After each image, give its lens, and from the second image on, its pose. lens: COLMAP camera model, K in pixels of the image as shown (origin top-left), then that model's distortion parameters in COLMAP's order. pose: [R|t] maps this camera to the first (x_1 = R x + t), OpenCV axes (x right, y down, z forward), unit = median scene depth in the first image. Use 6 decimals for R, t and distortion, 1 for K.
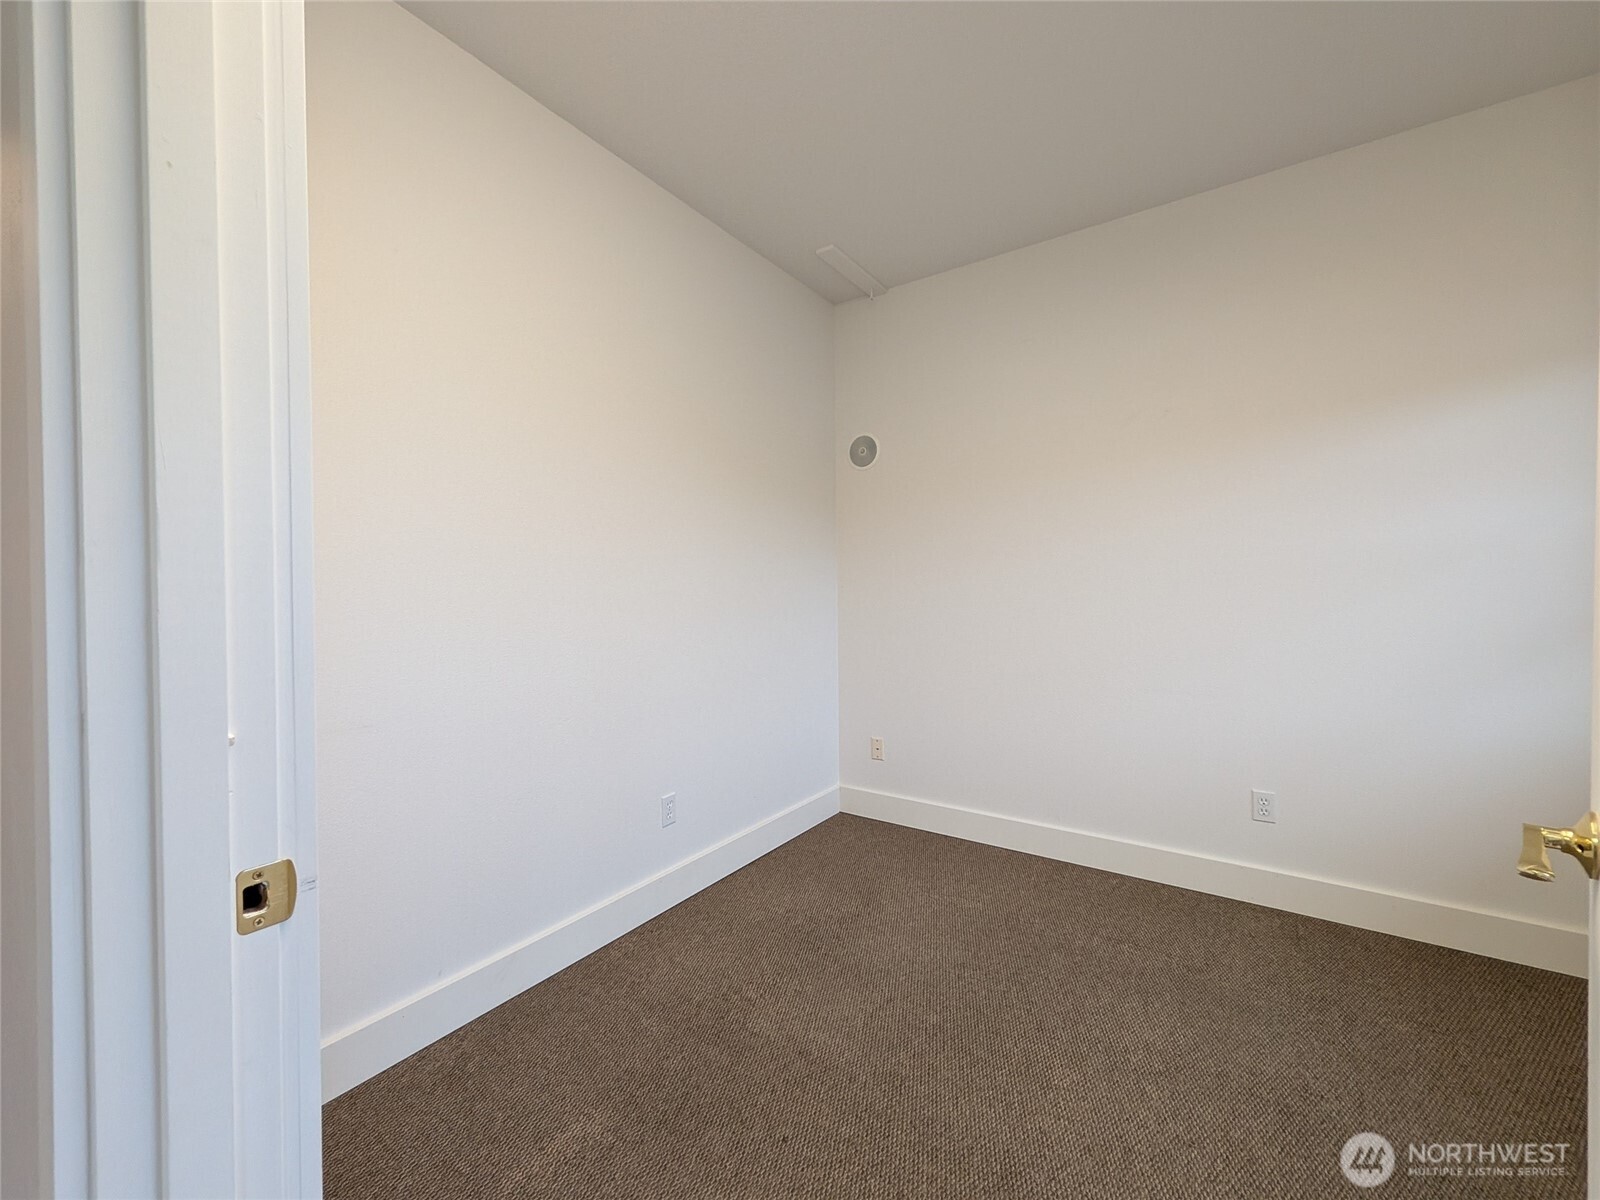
lens RADIAL K [[640.8, 0, 796.5], [0, 640.8, 603.2], [0, 0, 1]] dist [-0.000338, 0.000200]
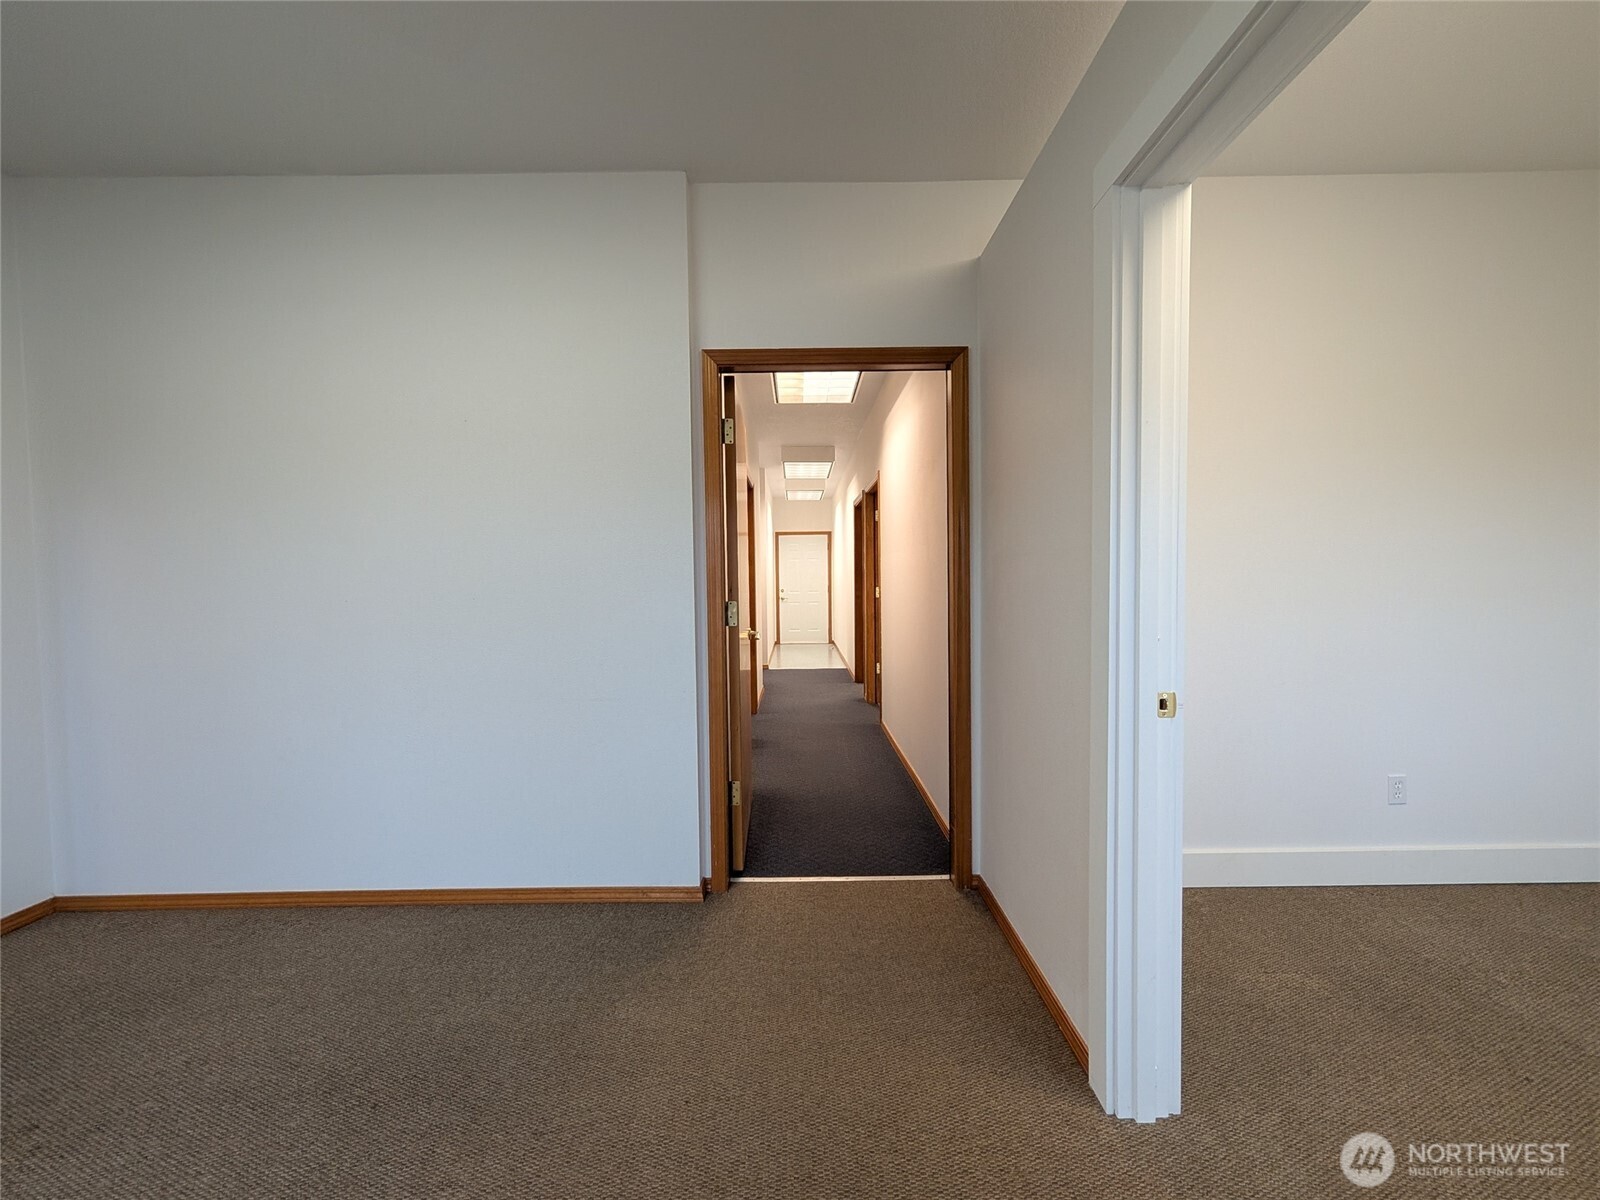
lens RADIAL K [[640.8, 0, 796.5], [0, 640.8, 603.2], [0, 0, 1]] dist [-0.000338, 0.000200]
pose [[0.571330, 0.023653, -0.820380, 0.122706], [-0.004746, 0.999663, 0.025516, 0.005287], [0.820707, -0.010684, 0.571250, -0.533364]]
